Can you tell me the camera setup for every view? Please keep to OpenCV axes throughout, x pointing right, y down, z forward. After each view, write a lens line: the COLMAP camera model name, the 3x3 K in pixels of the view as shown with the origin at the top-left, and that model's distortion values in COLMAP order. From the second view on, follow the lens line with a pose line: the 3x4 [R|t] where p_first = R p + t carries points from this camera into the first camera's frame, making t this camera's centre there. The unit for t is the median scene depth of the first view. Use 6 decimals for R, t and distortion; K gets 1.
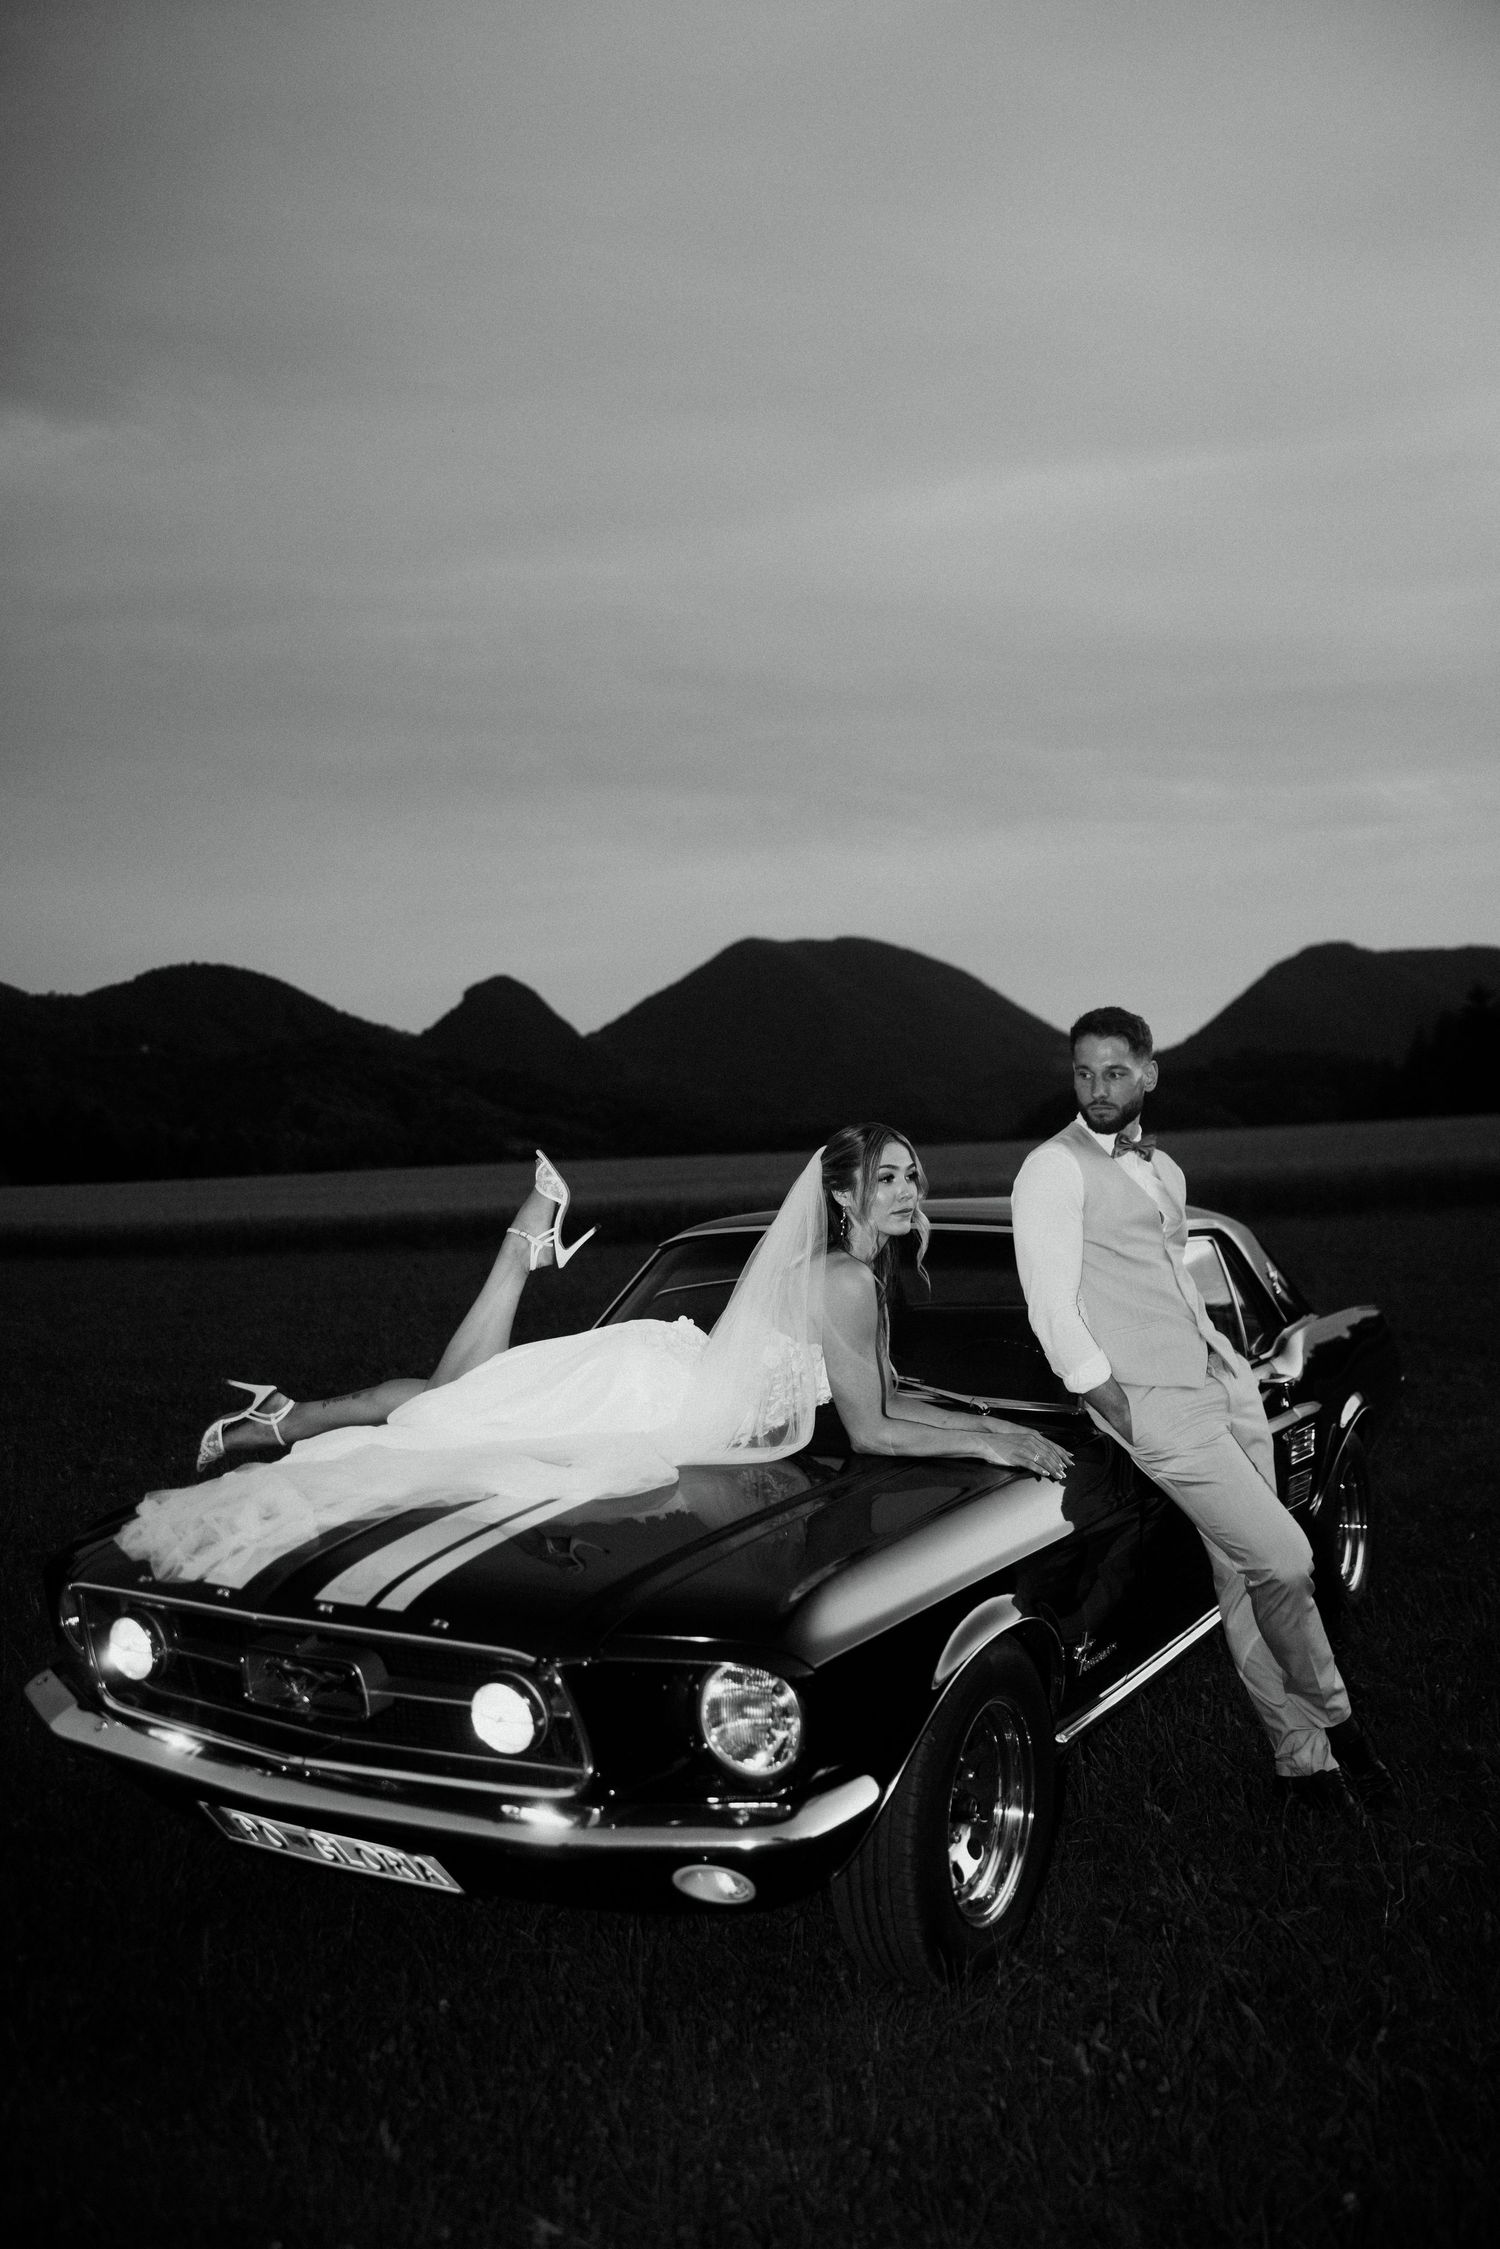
lens RADIAL K [[1837.7, 0, 749.4], [0, 1837.7, 1126.2], [0, 0, 1]] dist [-0.059117, 0.000335]
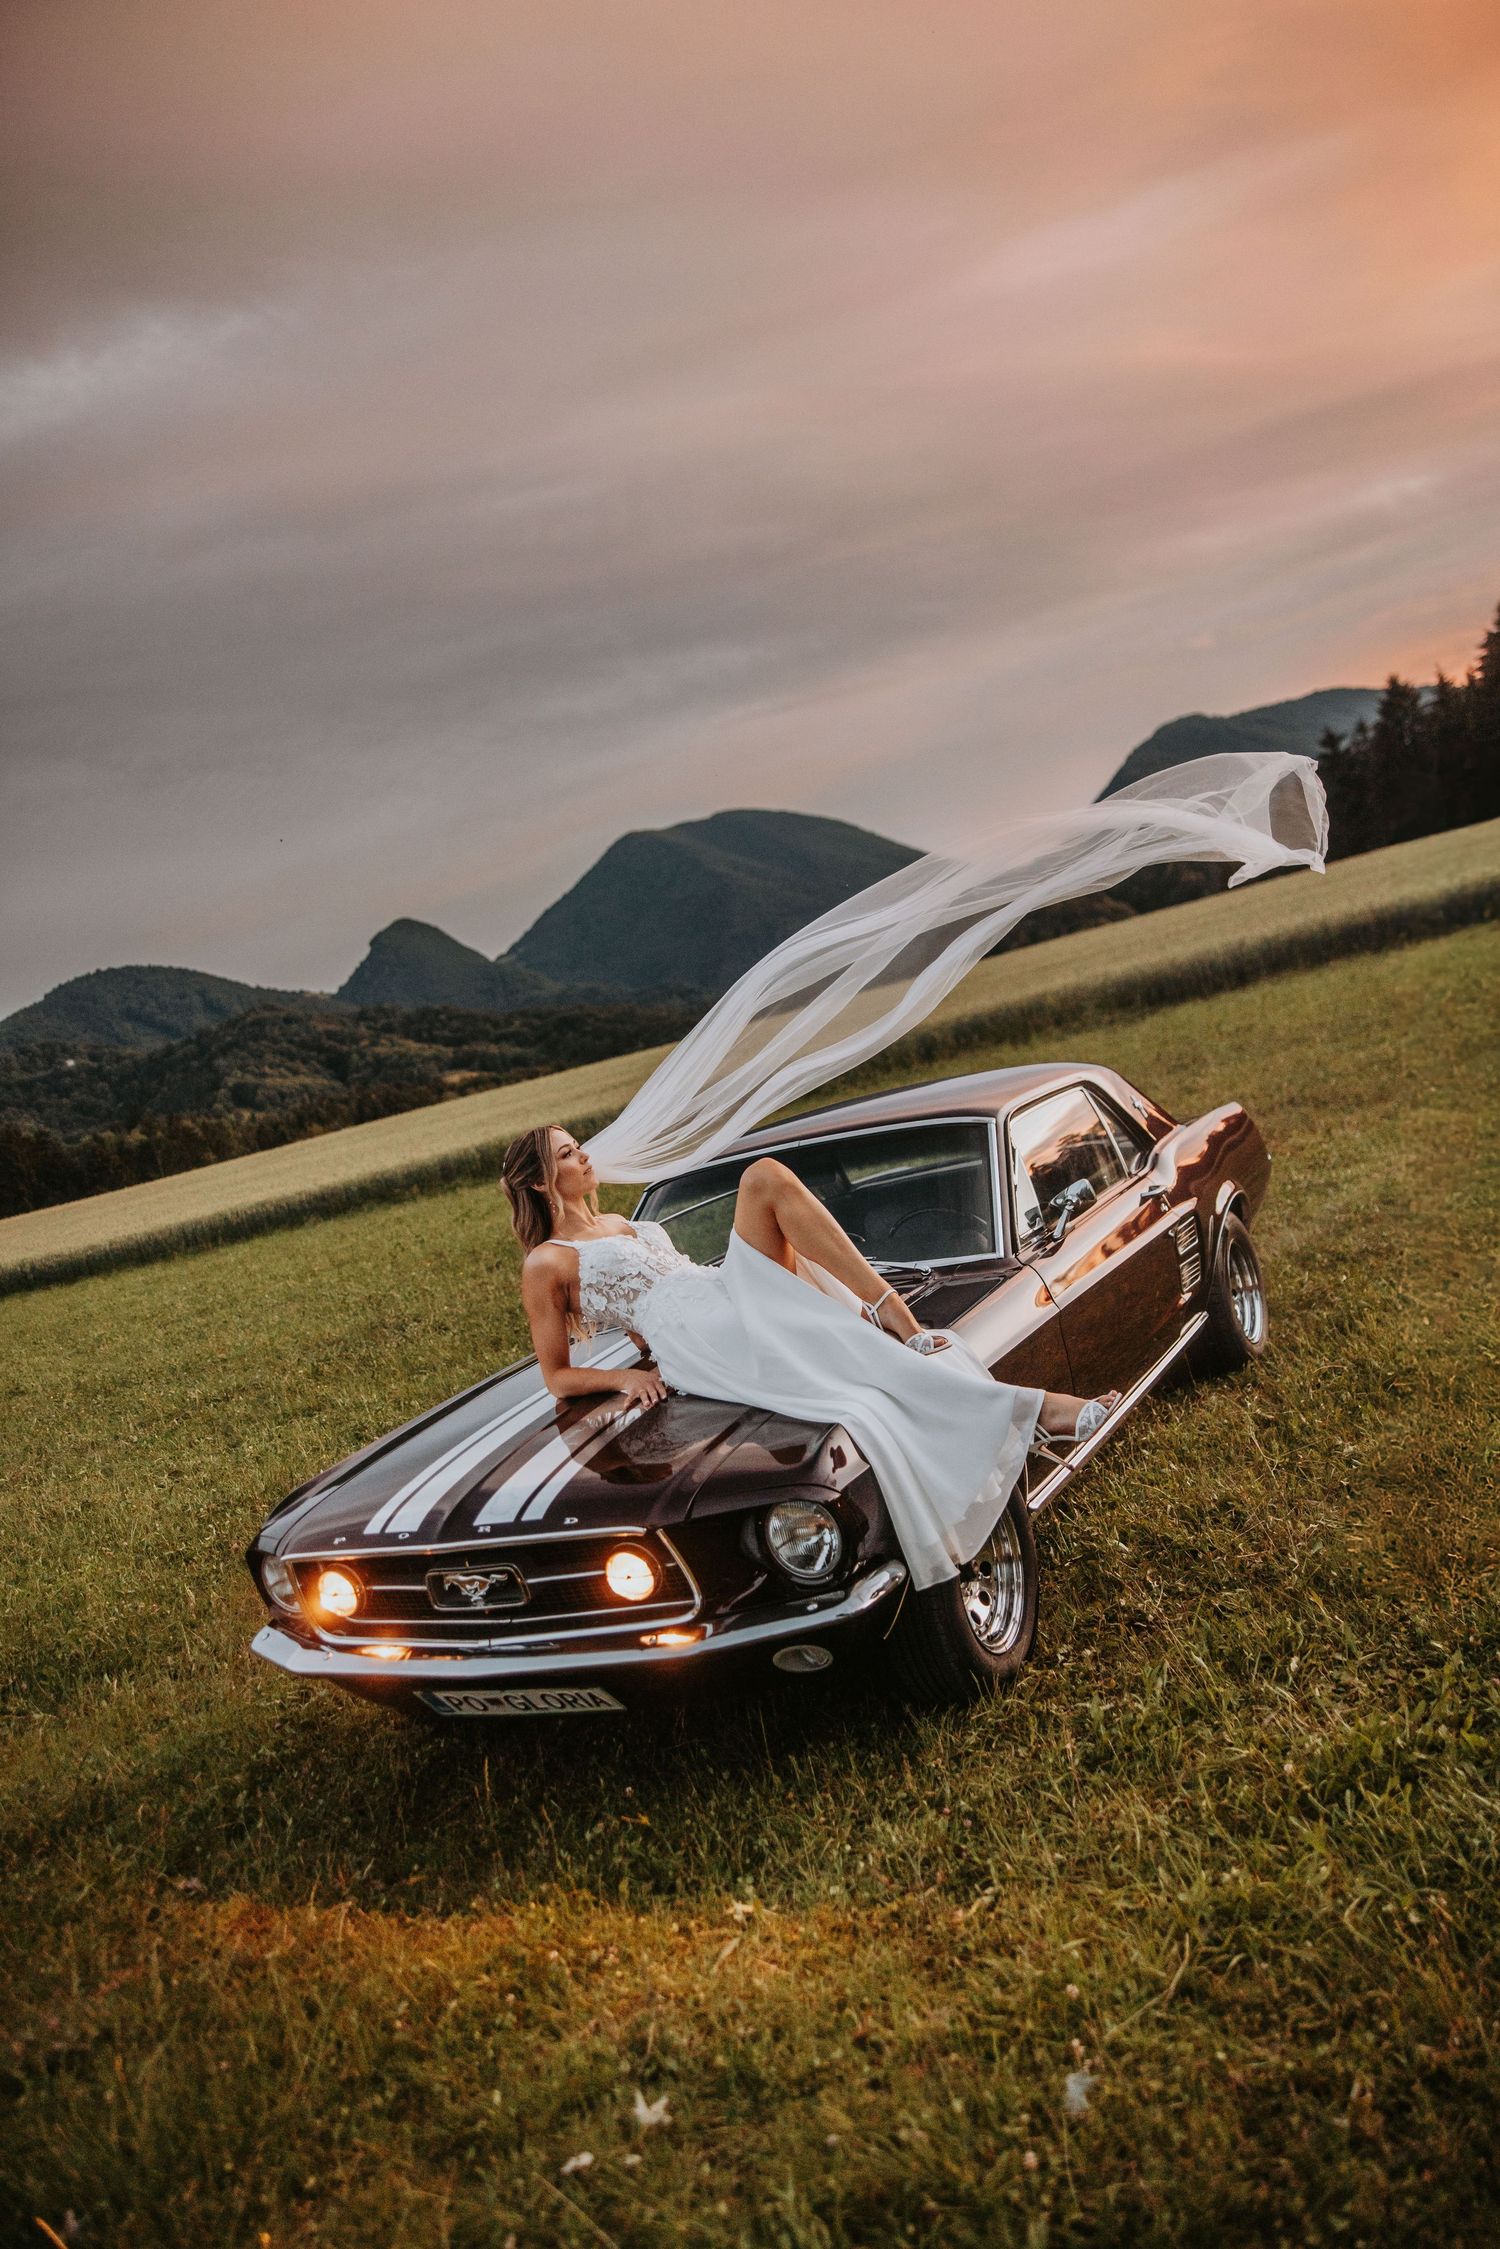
lens RADIAL K [[1782.9, 0, 748.9], [0, 1782.9, 1121.6], [0, 0, 1]] dist [0.007963, 0.000394]
pose [[0.976485, -0.213400, 0.030614, -0.010200], [0.210806, 0.974897, 0.071666, -0.068030], [-0.045140, -0.063527, 0.996959, -0.250272]]
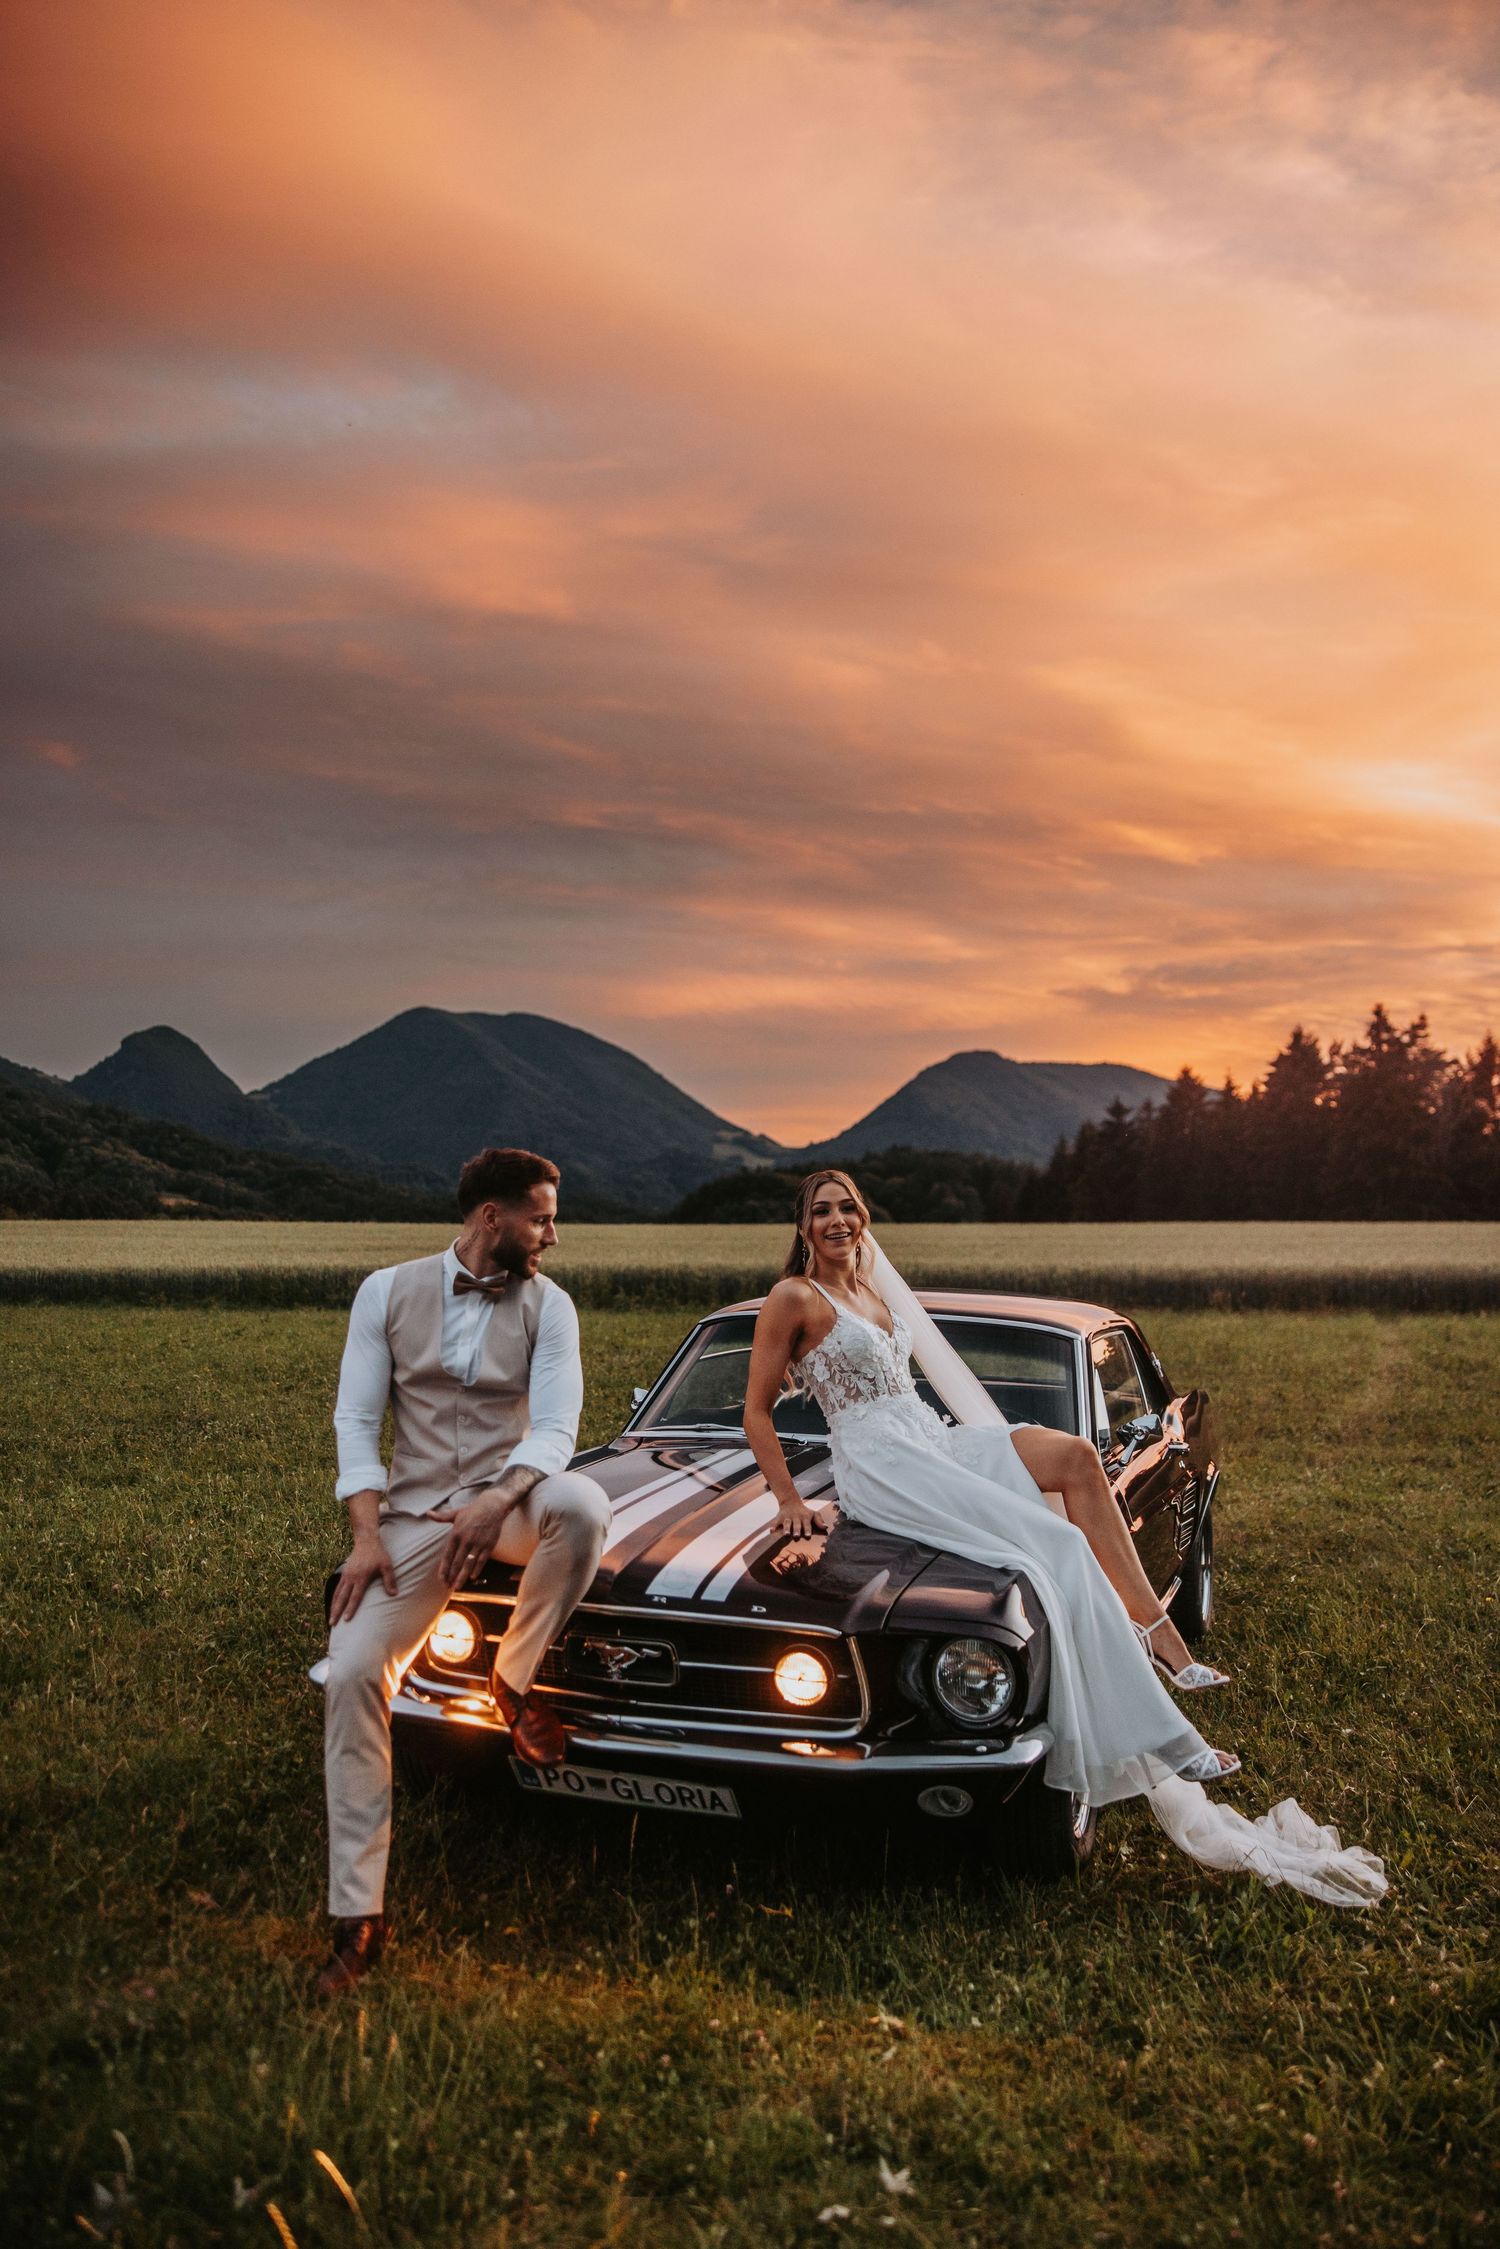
lens RADIAL K [[1826.7, 0, 745.2], [0, 1826.7, 1121.3], [0, 0, 1]] dist [0.008838, -0.003304]
pose [[0.980112, 0.062999, 0.188181, -0.341084], [-0.054583, 0.997277, -0.049584, -0.009000], [-0.190793, 0.038326, 0.980882, -0.264581]]
